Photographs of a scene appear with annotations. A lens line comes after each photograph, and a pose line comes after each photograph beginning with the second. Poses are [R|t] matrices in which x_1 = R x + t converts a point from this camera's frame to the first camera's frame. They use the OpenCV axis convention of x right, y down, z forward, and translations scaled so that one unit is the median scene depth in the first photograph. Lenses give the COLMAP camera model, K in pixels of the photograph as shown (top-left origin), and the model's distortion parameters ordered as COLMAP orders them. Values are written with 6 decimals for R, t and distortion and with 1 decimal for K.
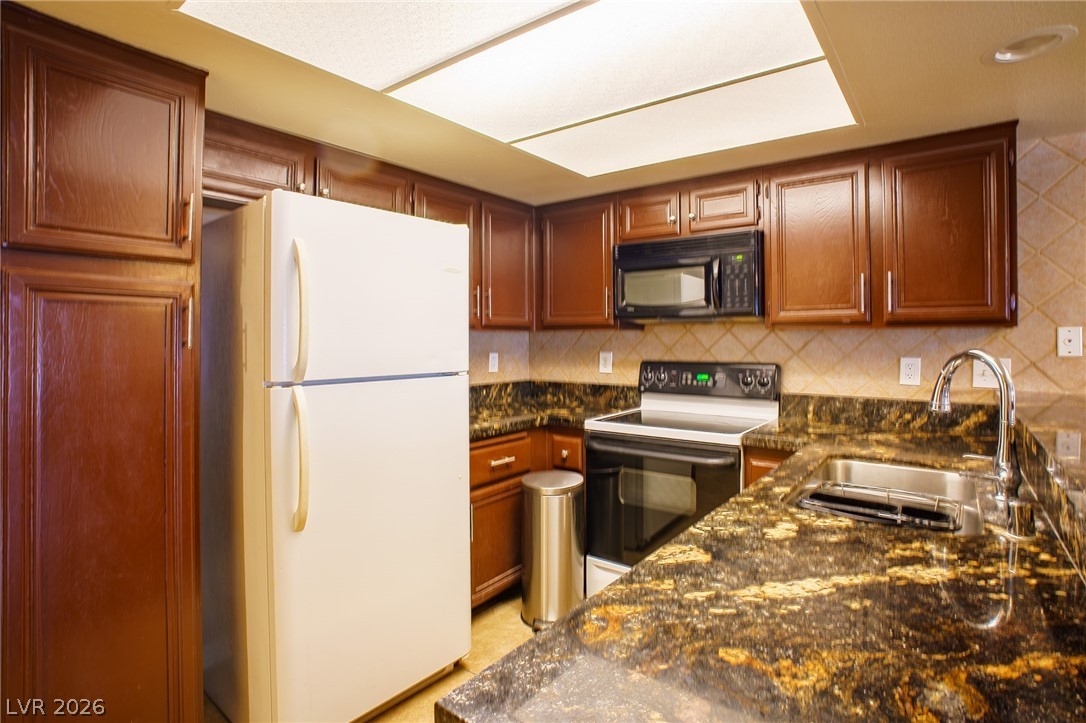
lens RADIAL K [[544.8, 0, 538.9], [0, 544.8, 346.0], [0, 0, 1]] dist [-0.077926, 0.031297]
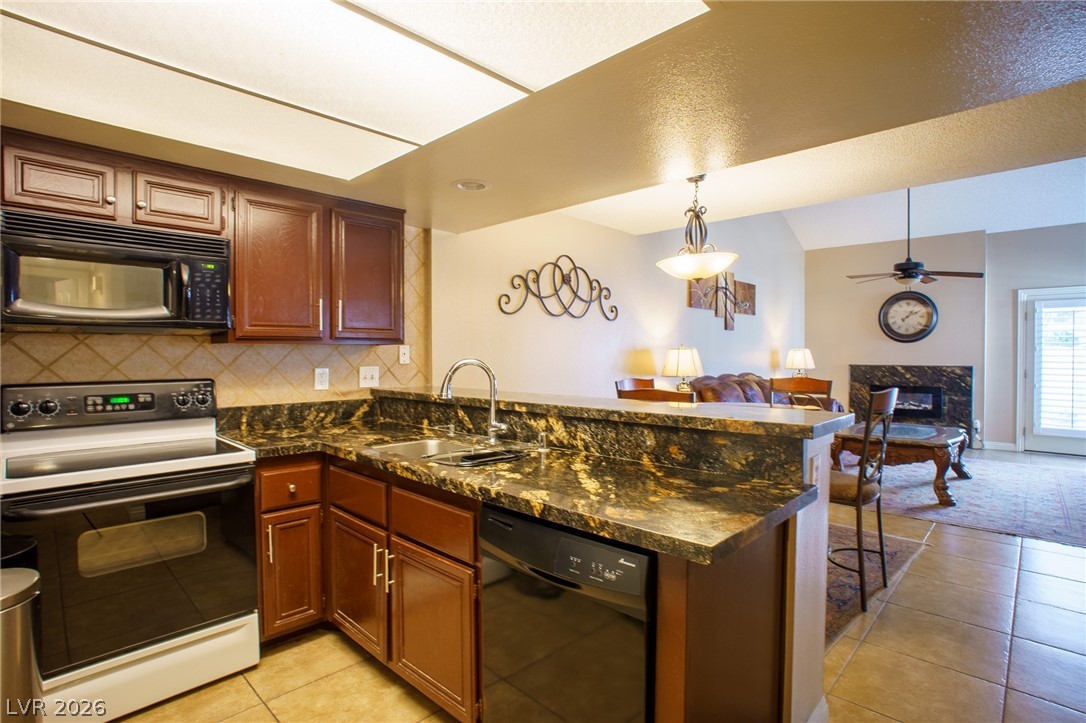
lens RADIAL K [[531.3, 0, 569.3], [0, 531.3, 357.5], [0, 0, 1]] dist [-0.060201, 0.028417]
pose [[0.079889, -0.008218, 0.996770, -0.467935], [0.013204, 0.999887, 0.007185, -0.003482], [-0.996716, 0.012588, 0.079989, 0.301851]]
